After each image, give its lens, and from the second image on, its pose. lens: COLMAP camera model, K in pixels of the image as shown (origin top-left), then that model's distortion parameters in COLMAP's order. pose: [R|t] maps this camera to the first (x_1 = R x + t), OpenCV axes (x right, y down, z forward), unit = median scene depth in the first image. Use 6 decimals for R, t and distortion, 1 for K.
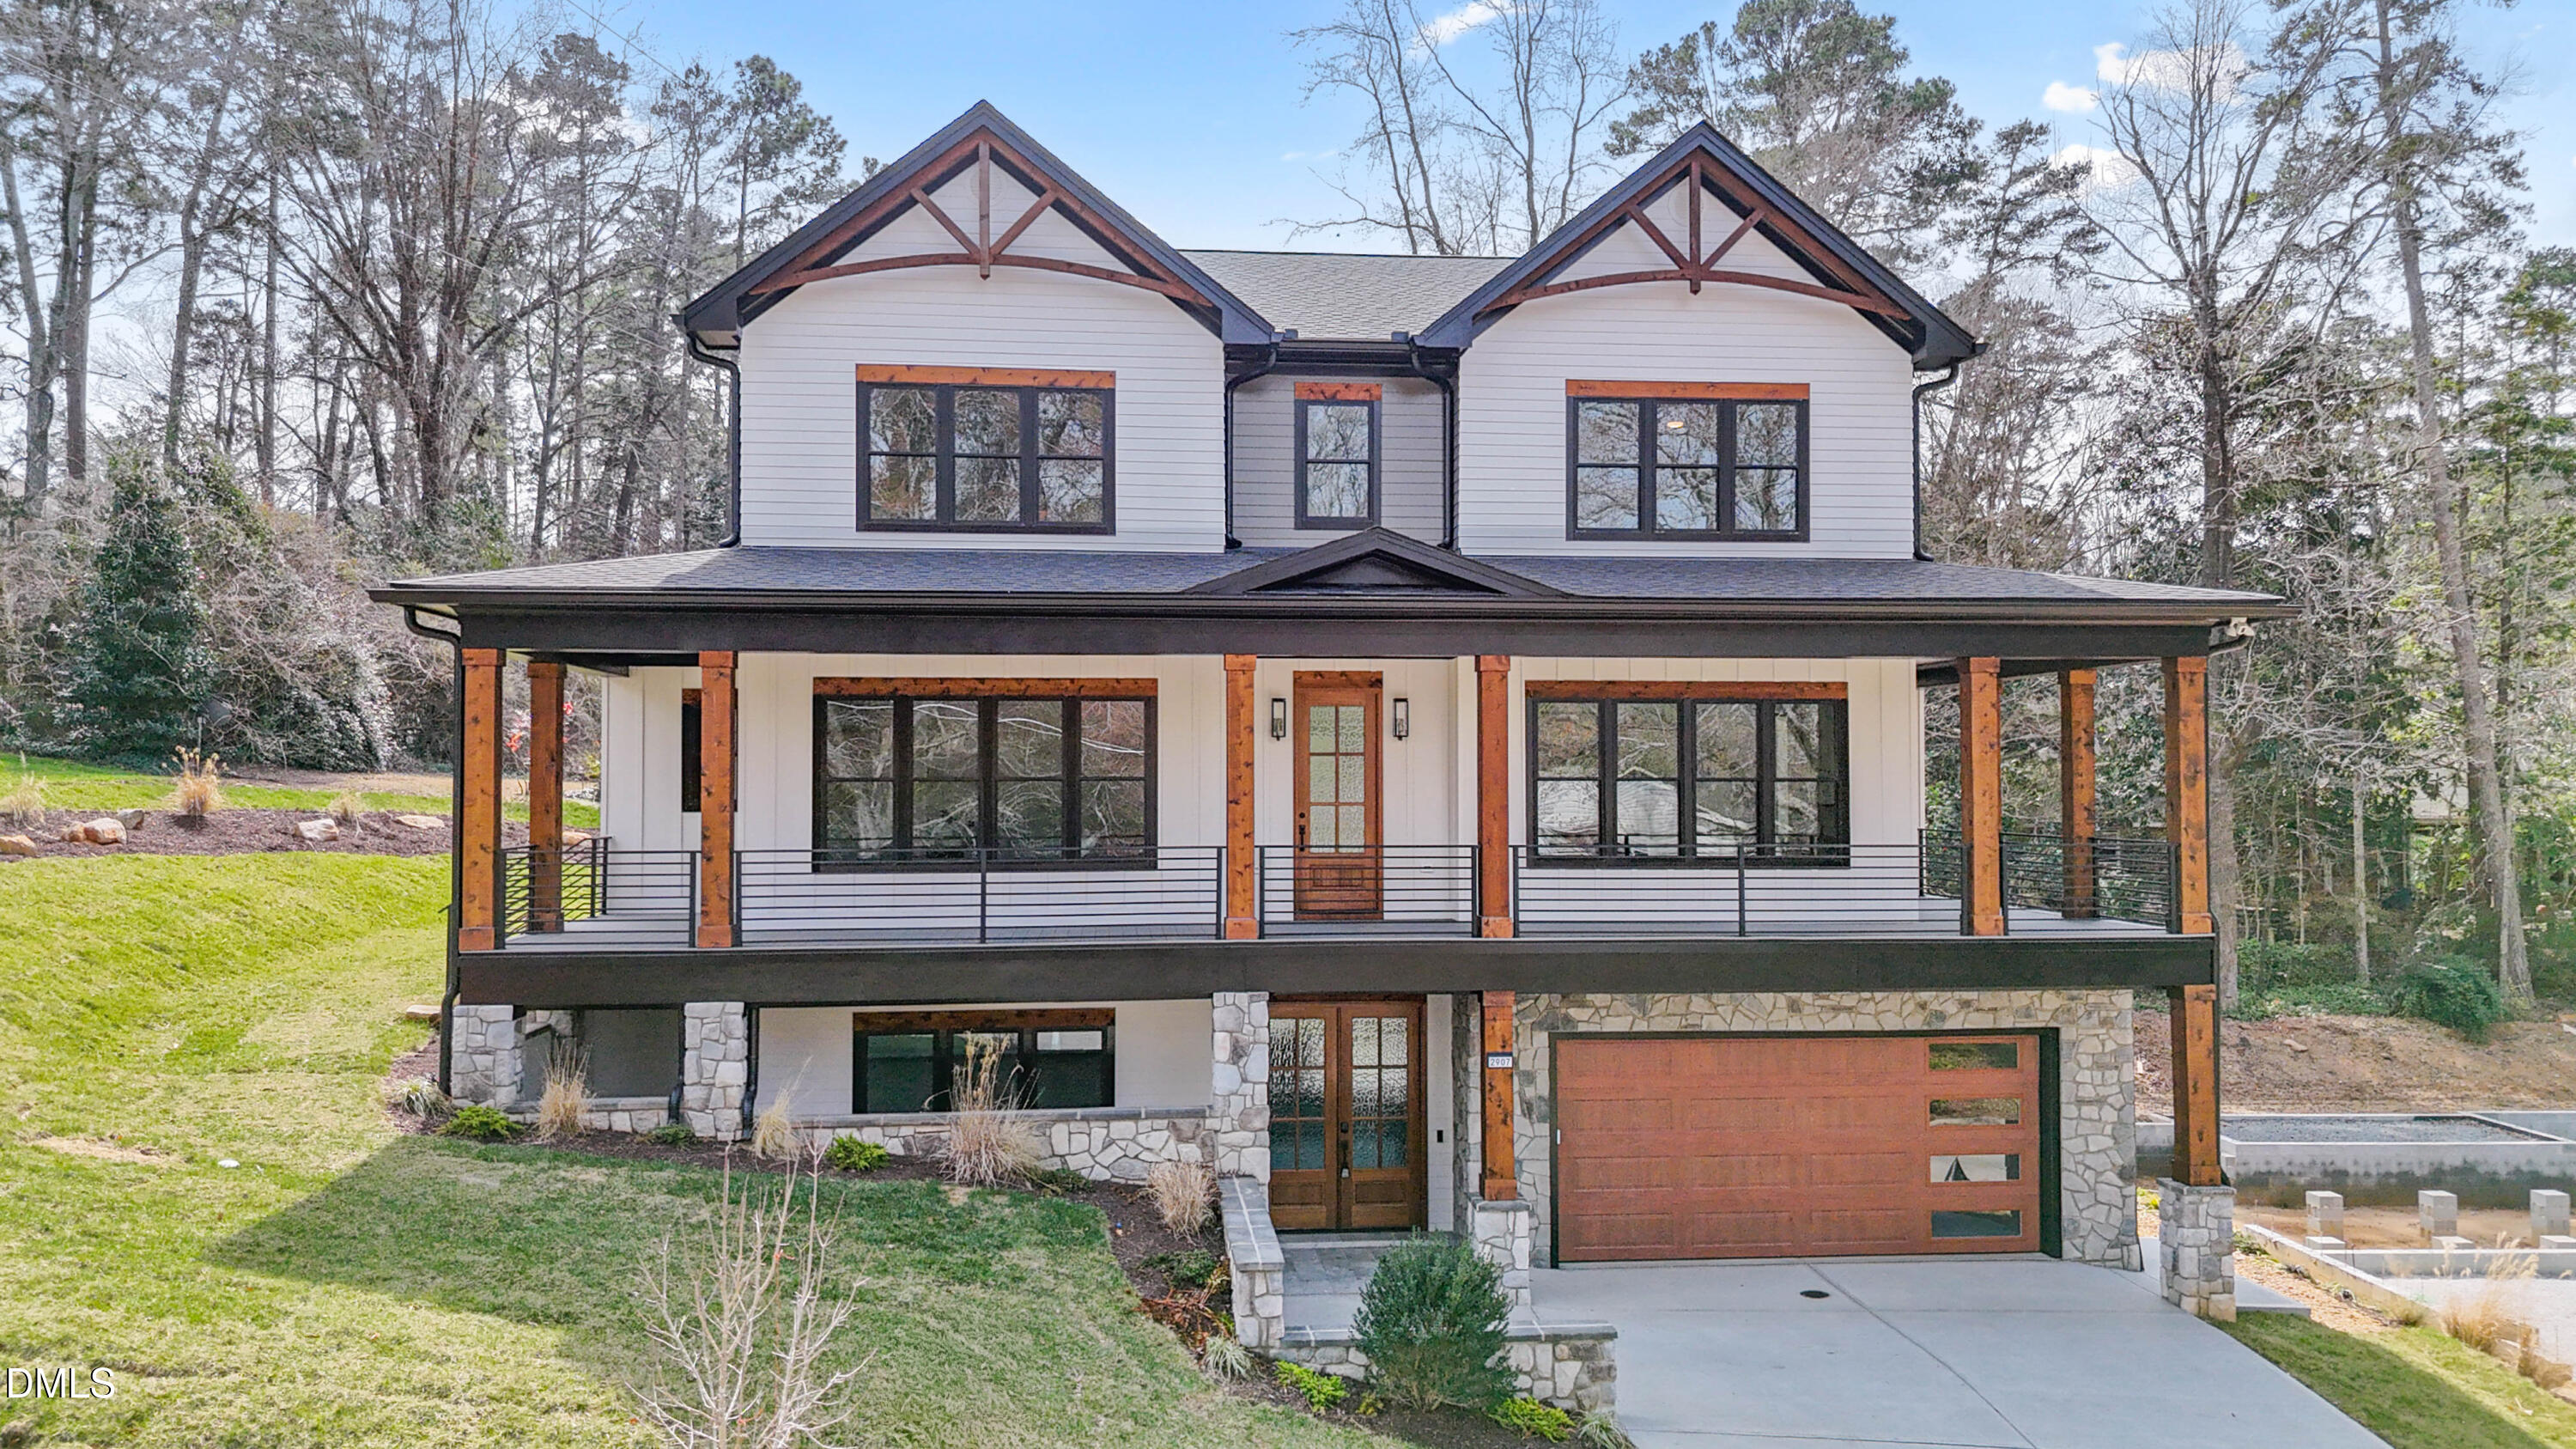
lens RADIAL K [[1859.6, 0, 1236.2], [0, 1859.6, 743.7], [0, 0, 1]] dist [0.030874, -0.008534]
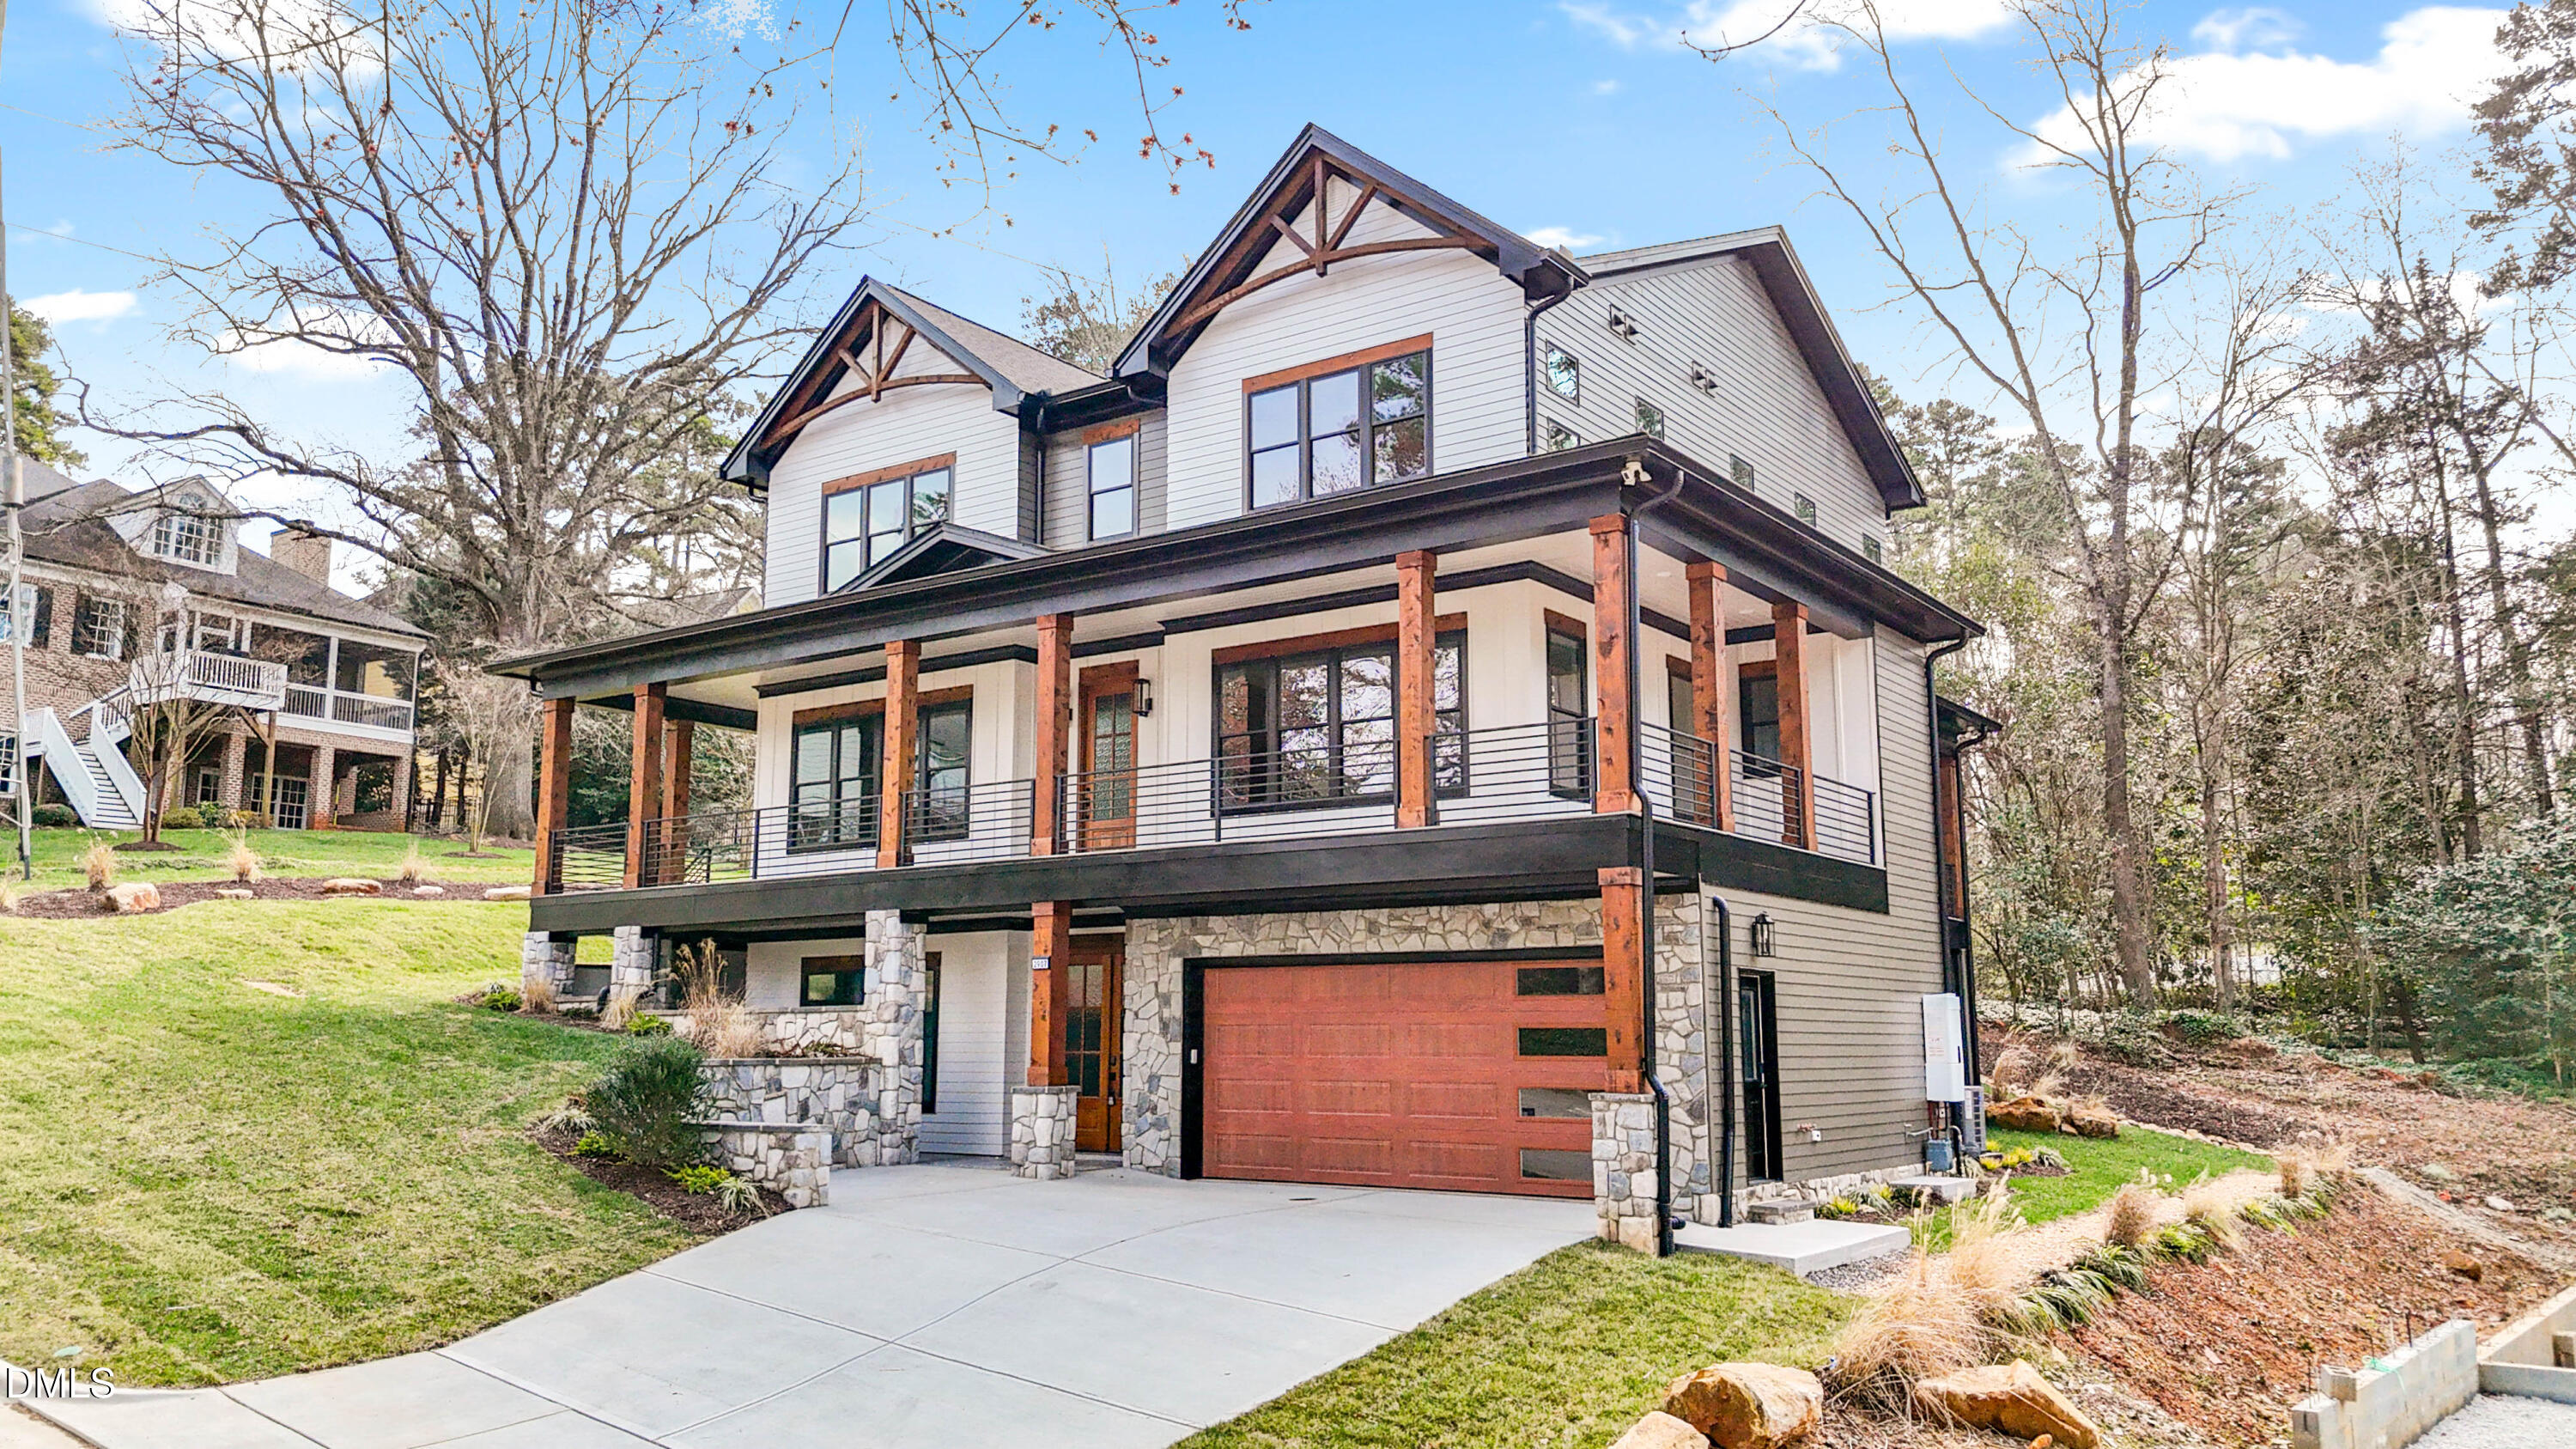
lens RADIAL K [[1859.6, 0, 1362.9], [0, 1859.6, 746.6], [0, 0, 1]] dist [0.030874, -0.008534]
pose [[0.778562, -0.097154, -0.620002, 0.920532], [0.012821, 0.990200, -0.139064, 0.181968], [0.627437, 0.100321, 0.772178, 0.211012]]
